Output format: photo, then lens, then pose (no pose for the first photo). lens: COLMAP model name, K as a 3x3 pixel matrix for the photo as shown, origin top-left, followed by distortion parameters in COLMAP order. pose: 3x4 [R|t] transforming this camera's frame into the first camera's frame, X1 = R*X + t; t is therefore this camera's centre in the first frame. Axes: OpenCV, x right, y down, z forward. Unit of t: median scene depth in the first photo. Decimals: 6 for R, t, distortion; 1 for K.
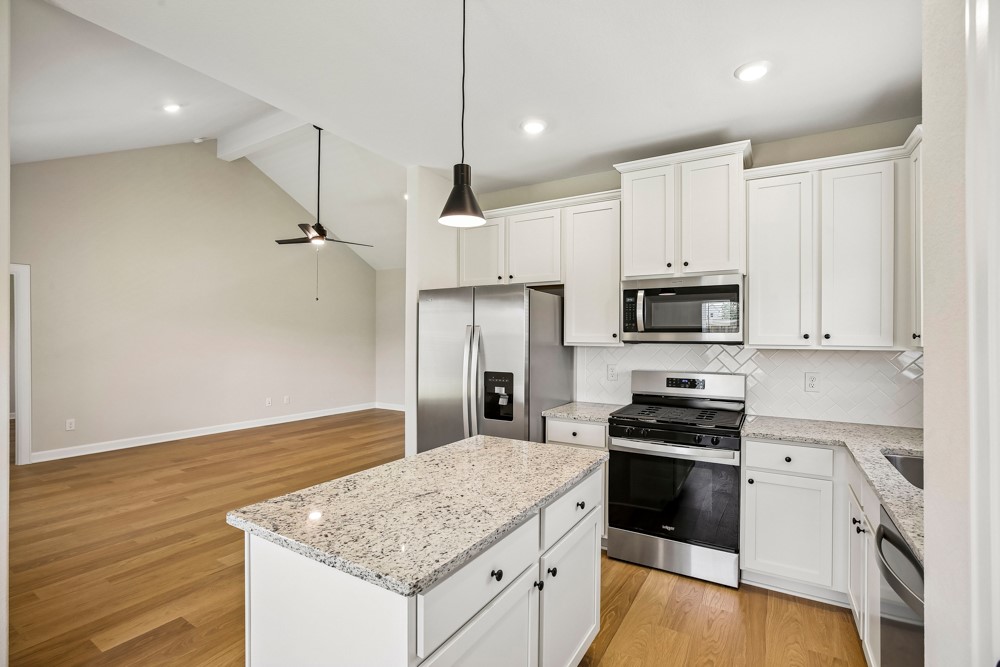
lens RADIAL K [[454.5, 0, 502.7], [0, 454.5, 340.8], [0, 0, 1]] dist [-0.023418, 0.004631]
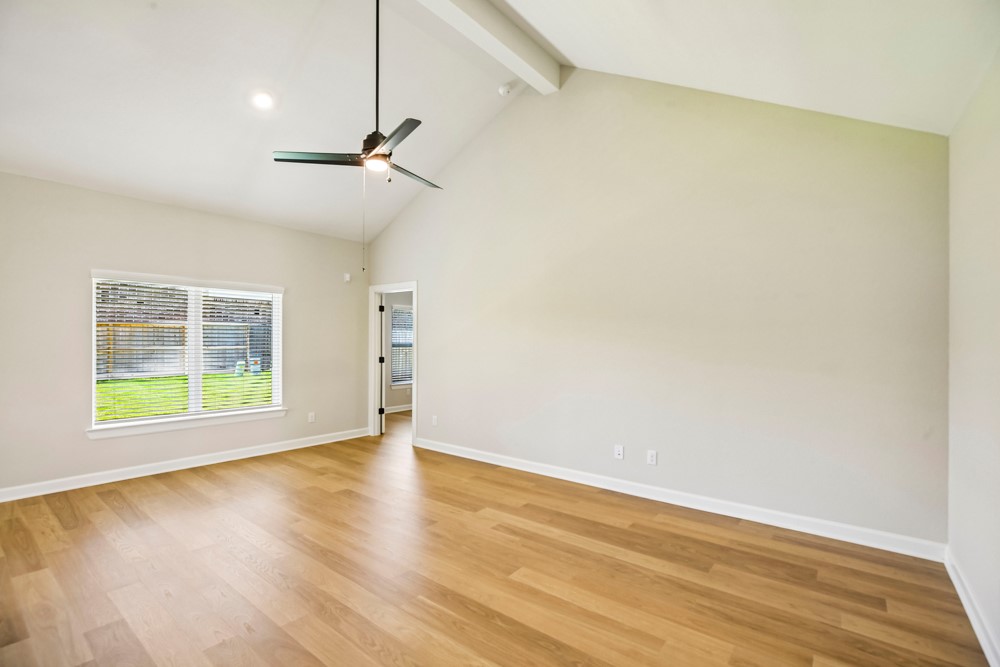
lens RADIAL K [[470.1, 0, 485.9], [0, 470.1, 336.3], [0, 0, 1]] dist [-0.000507, 0.000208]
pose [[-0.147310, -0.017165, -0.988941, 0.247315], [-0.012447, 0.999802, -0.015499, -0.001164], [0.989012, 0.010026, -0.147494, 2.145460]]
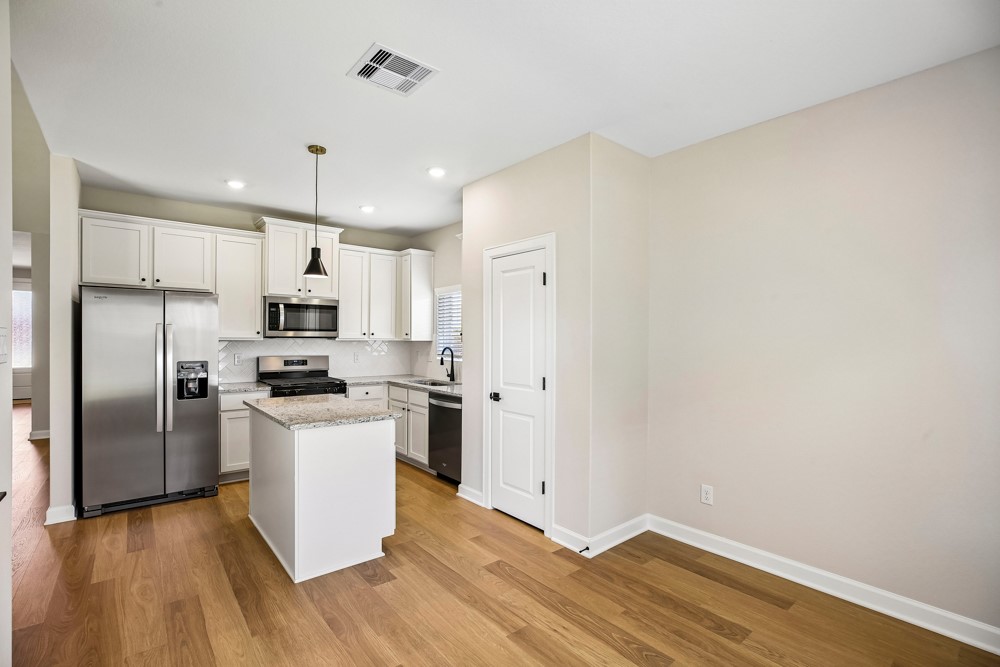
lens RADIAL K [[454.5, 0, 502.7], [0, 454.5, 340.8], [0, 0, 1]] dist [-0.023418, 0.004631]
pose [[0.331245, -0.014181, 0.943438, -0.895324], [-0.001730, 0.999876, 0.015637, -0.010452], [-0.943543, -0.006812, 0.331179, -0.223327]]
